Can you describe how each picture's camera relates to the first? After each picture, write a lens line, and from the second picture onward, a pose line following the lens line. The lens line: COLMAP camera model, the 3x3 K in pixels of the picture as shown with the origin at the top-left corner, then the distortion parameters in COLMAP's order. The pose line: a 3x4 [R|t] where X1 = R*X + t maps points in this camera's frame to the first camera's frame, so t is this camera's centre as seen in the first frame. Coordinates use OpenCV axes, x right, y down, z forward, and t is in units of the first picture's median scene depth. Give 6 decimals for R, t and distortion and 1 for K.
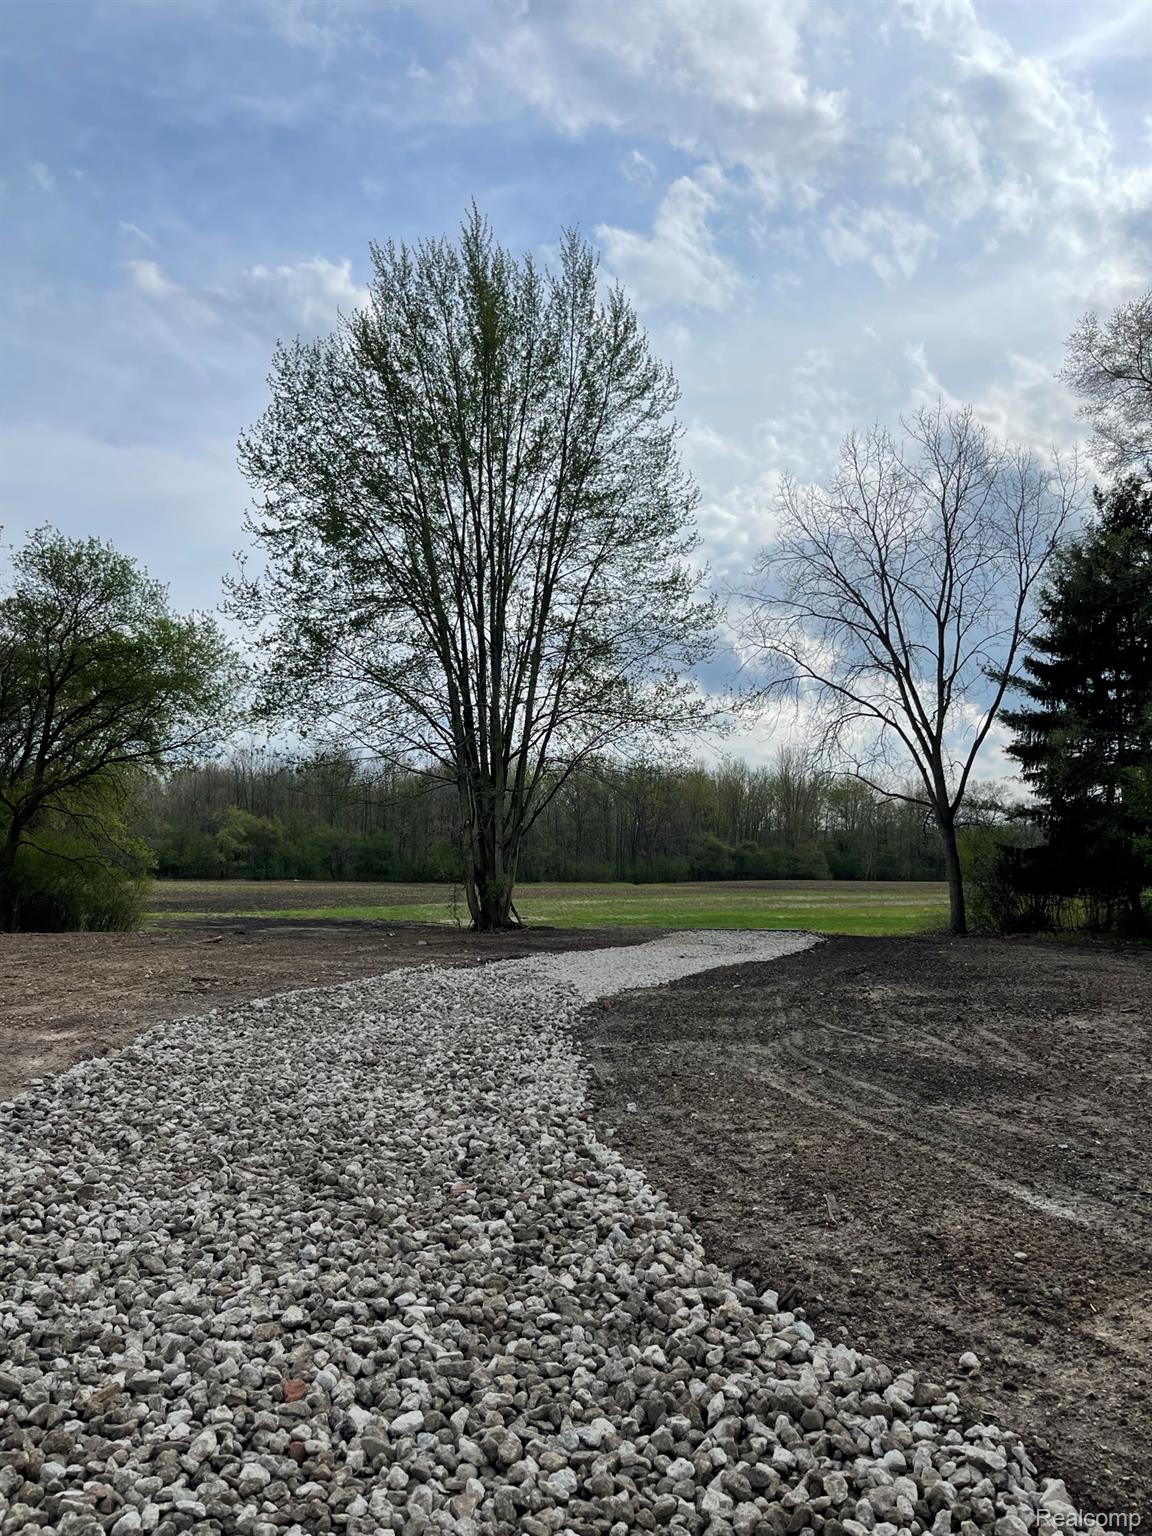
lens RADIAL K [[1132.2, 0, 576.7], [0, 1132.2, 768.8], [0, 0, 1]] dist [0.021413, -0.054991]
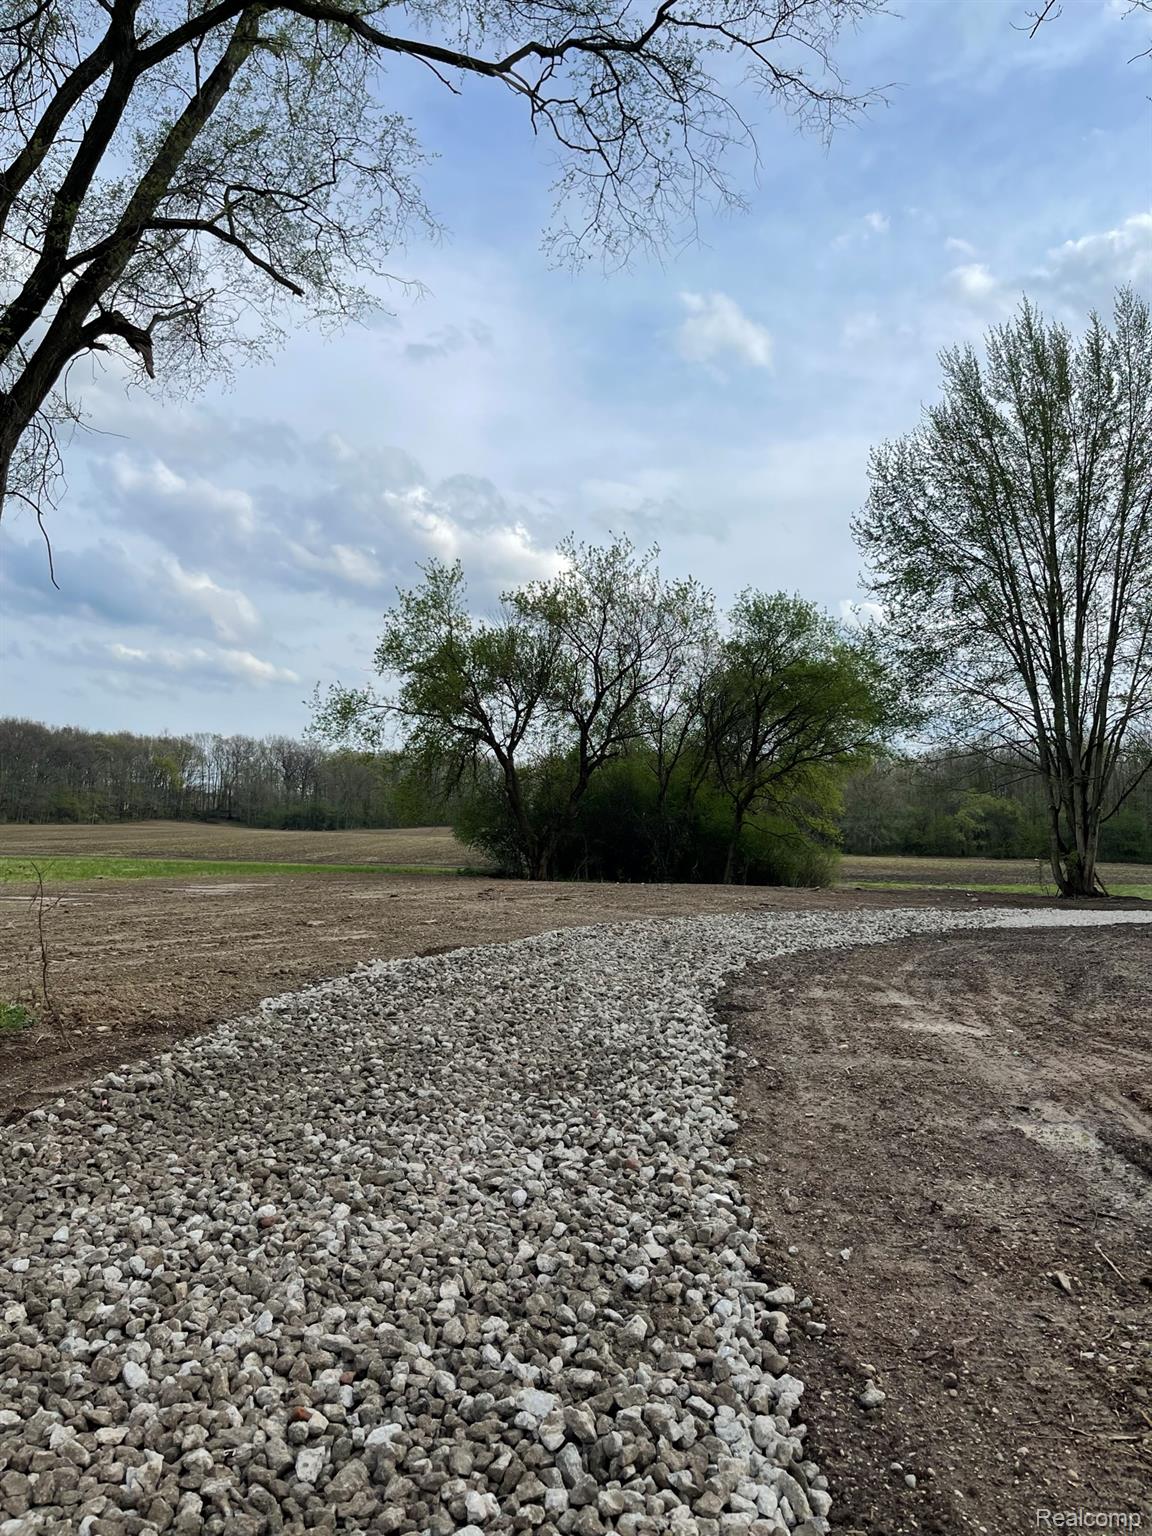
lens RADIAL K [[1132.2, 0, 581.4], [0, 1132.2, 773.9], [0, 0, 1]] dist [0.021413, -0.054991]
pose [[0.793764, -0.026849, -0.607633, 0.178505], [0.040973, 0.999116, 0.009377, -0.013620], [0.606844, -0.032339, 0.794163, -0.186833]]
